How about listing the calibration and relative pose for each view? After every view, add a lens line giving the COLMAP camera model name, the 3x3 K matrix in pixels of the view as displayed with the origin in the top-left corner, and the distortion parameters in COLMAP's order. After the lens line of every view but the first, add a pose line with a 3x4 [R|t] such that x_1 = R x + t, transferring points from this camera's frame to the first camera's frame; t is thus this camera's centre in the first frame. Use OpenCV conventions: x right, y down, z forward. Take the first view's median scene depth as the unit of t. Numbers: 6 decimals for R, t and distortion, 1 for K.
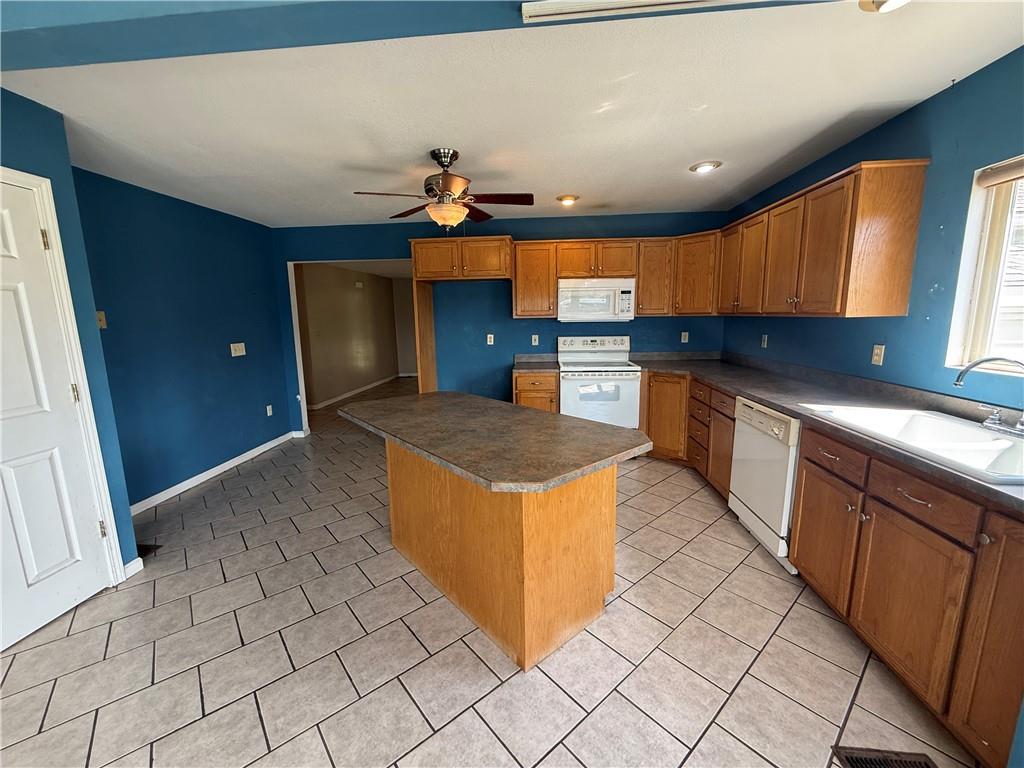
lens RADIAL K [[408.8, 0, 513.5], [0, 408.8, 385.1], [0, 0, 1]] dist [-0.007311, 0.001265]
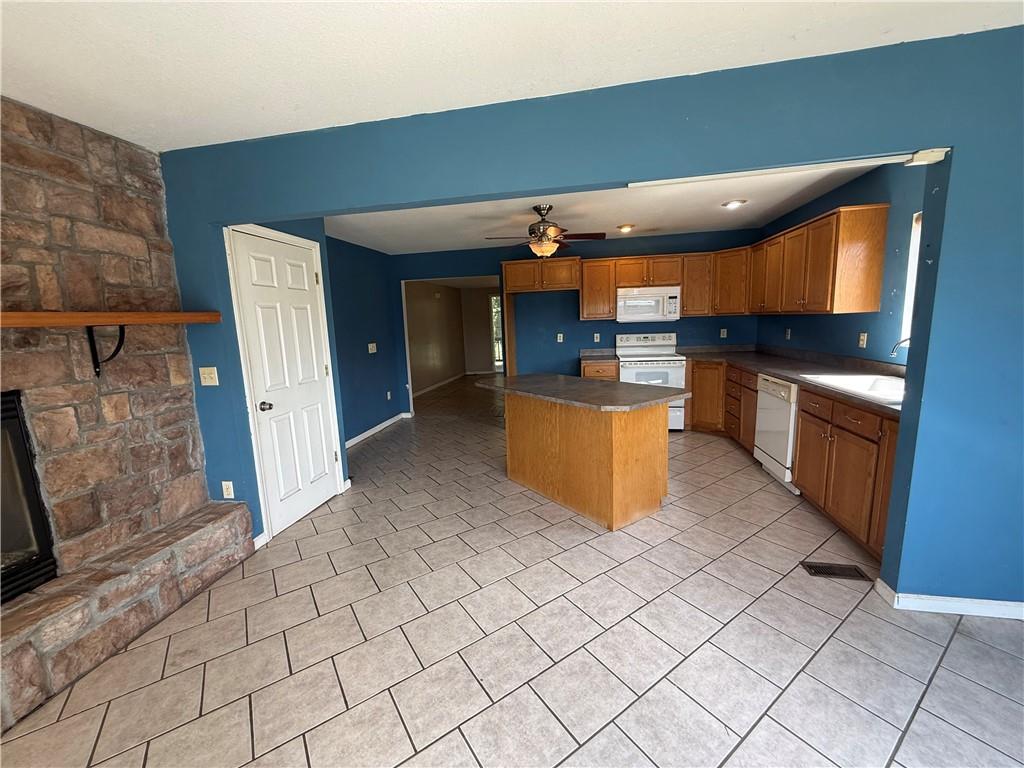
lens RADIAL K [[408.8, 0, 511.1], [0, 408.8, 382.9], [0, 0, 1]] dist [-0.007311, 0.001265]
pose [[0.994155, -0.005294, -0.107833, -0.098662], [0.003735, 0.999886, -0.014654, 0.059584], [0.107899, 0.014166, 0.994061, -0.344933]]
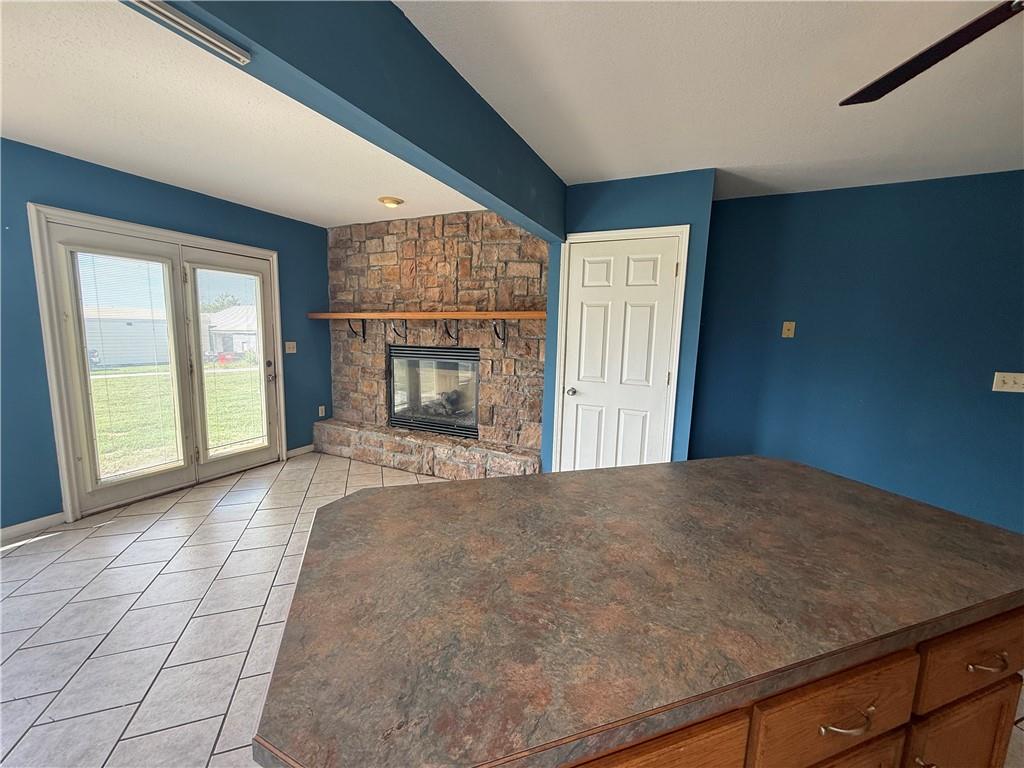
lens RADIAL K [[408.8, 0, 513.5], [0, 408.8, 381.9], [0, 0, 1]] dist [-0.007311, 0.001265]
pose [[-0.355129, 0.123284, -0.926652, 0.251405], [-0.175942, 0.964736, 0.195779, -0.092437], [0.918111, 0.232564, -0.320915, 0.594614]]
